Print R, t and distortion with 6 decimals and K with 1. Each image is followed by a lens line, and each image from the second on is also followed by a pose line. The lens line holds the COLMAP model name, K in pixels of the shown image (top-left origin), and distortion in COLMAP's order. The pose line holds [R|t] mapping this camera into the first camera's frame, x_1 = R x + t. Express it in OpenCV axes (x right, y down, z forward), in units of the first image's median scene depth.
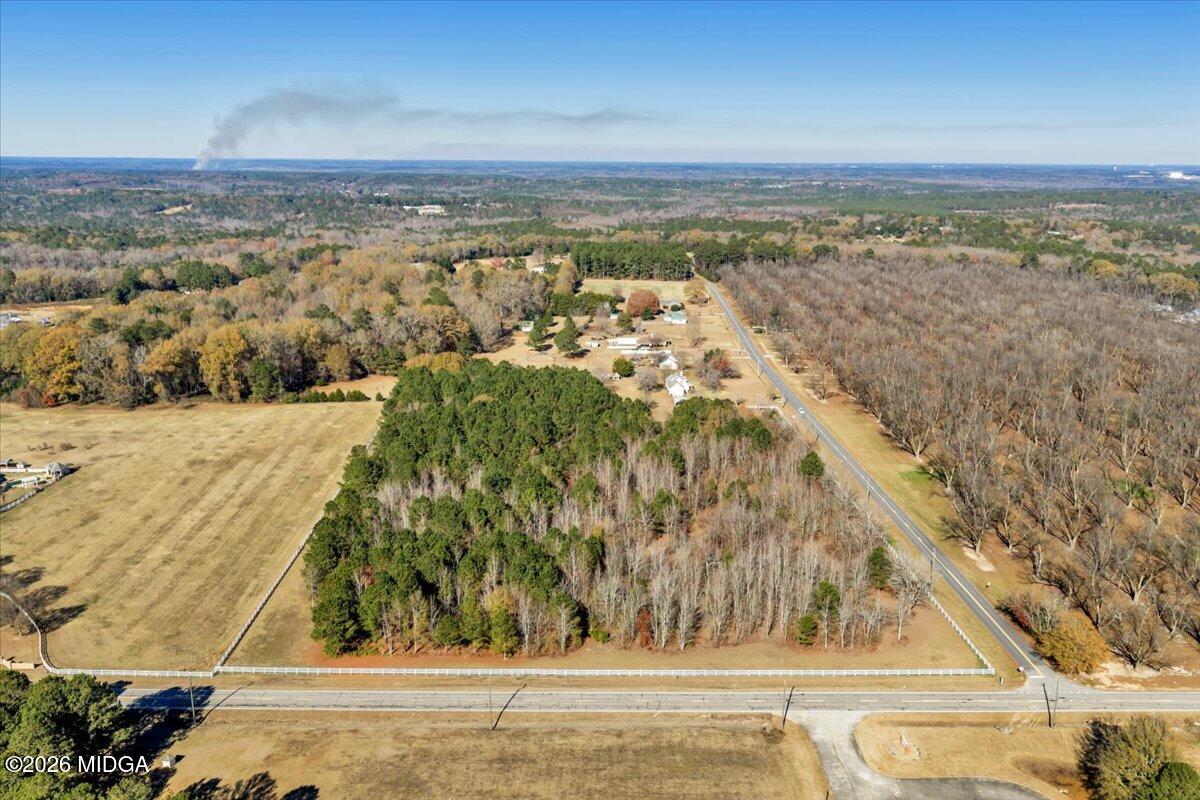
lens RADIAL K [[989.0, 0, 603.5], [0, 989.0, 395.8], [0, 0, 1]] dist [0.024012, -0.039279]
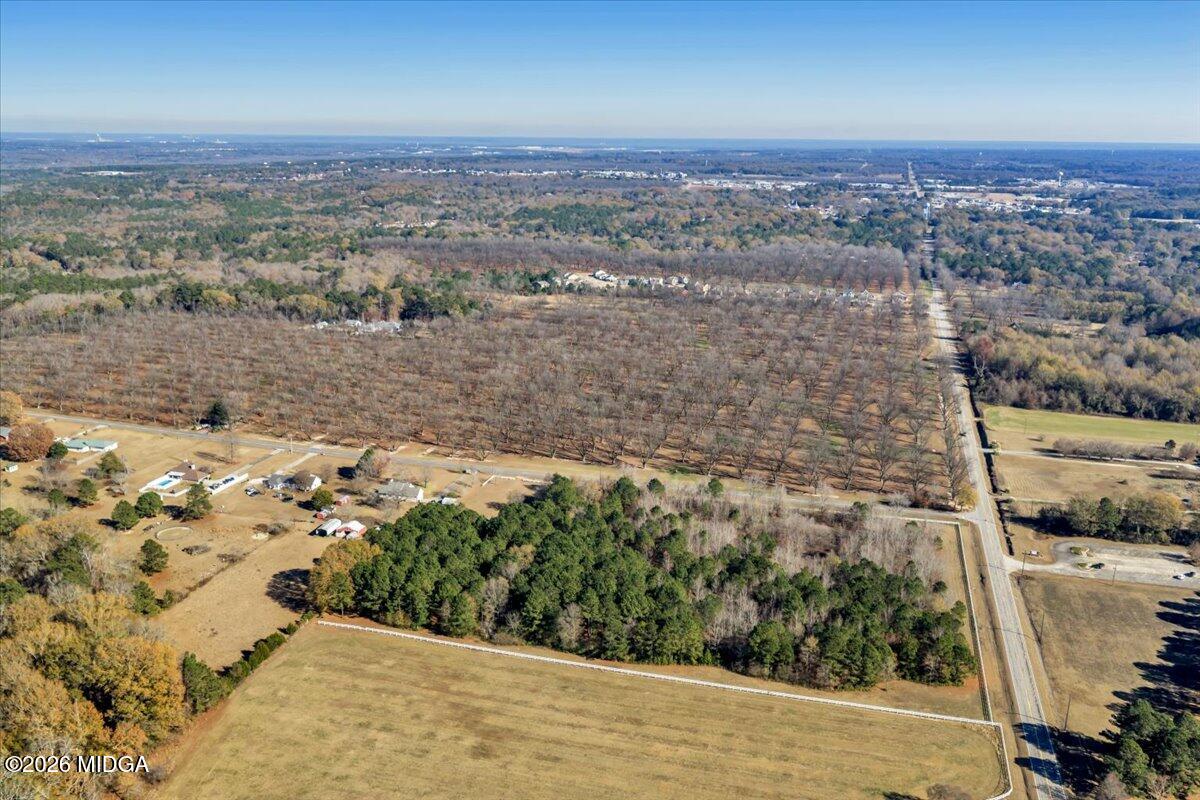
lens RADIAL K [[989.0, 0, 603.5], [0, 989.0, 395.8], [0, 0, 1]] dist [0.024012, -0.039279]
pose [[0.282333, -0.250924, 0.925919, -0.880782], [0.219377, 0.956498, 0.192318, -0.287133], [-0.933896, 0.148827, 0.325097, 0.499414]]
